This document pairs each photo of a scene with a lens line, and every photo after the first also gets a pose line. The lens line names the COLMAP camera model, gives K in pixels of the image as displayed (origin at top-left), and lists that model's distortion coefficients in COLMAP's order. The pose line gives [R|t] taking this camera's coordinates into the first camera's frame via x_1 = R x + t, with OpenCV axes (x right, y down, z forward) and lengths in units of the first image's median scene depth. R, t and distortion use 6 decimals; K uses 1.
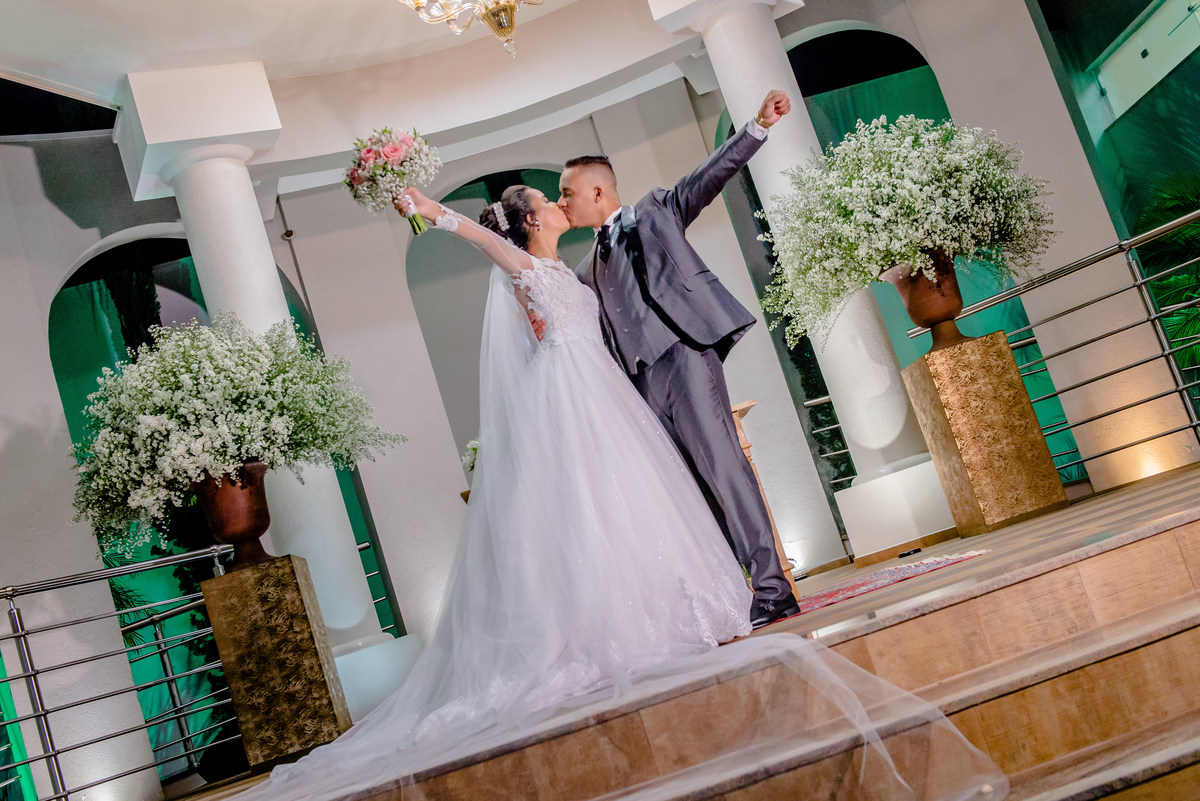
lens RADIAL K [[1241.0, 0, 622.8], [0, 1241.0, 398.3], [0, 0, 1]] dist [-0.010373, -0.009950]
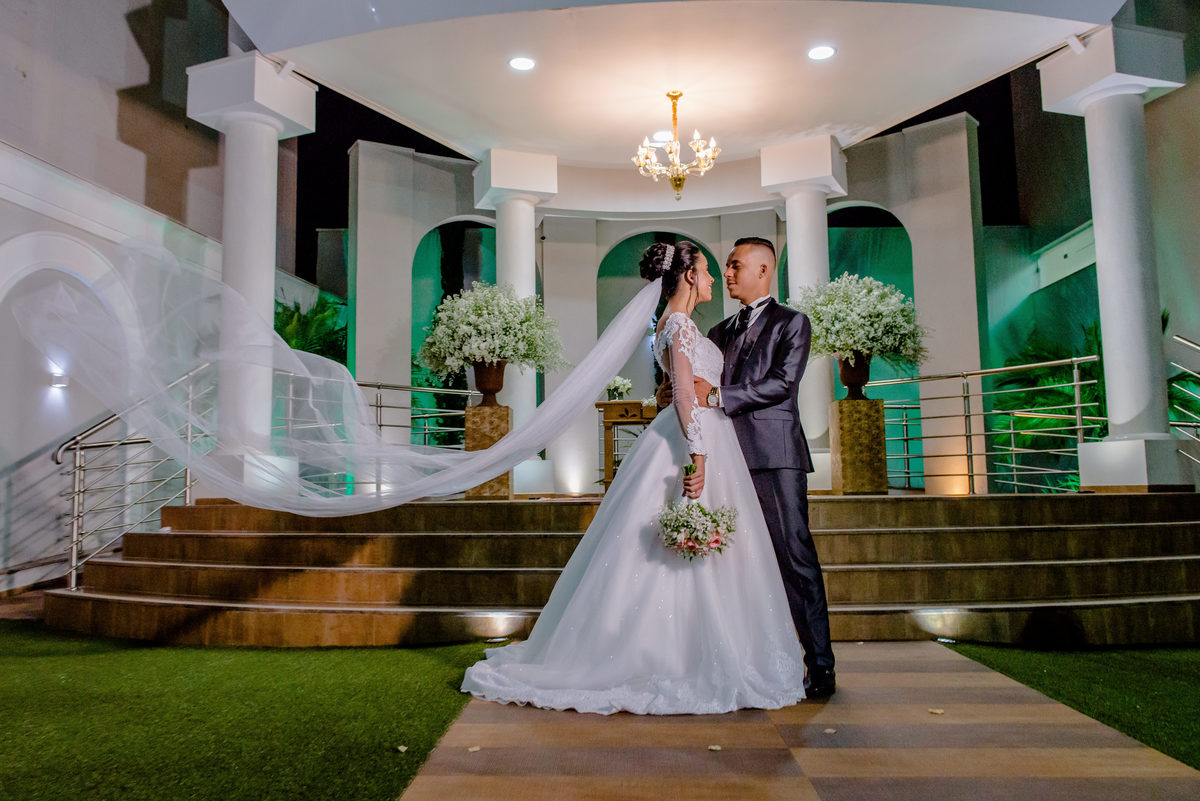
lens RADIAL K [[786.1, 0, 600.0], [0, 786.1, 400.5], [0, 0, 1]] dist [0.002296, -0.000118]
pose [[0.952241, 0.282820, -0.115106, 0.027744], [-0.274657, 0.958055, 0.081822, -0.033116], [0.133419, -0.046299, 0.989978, -0.282982]]
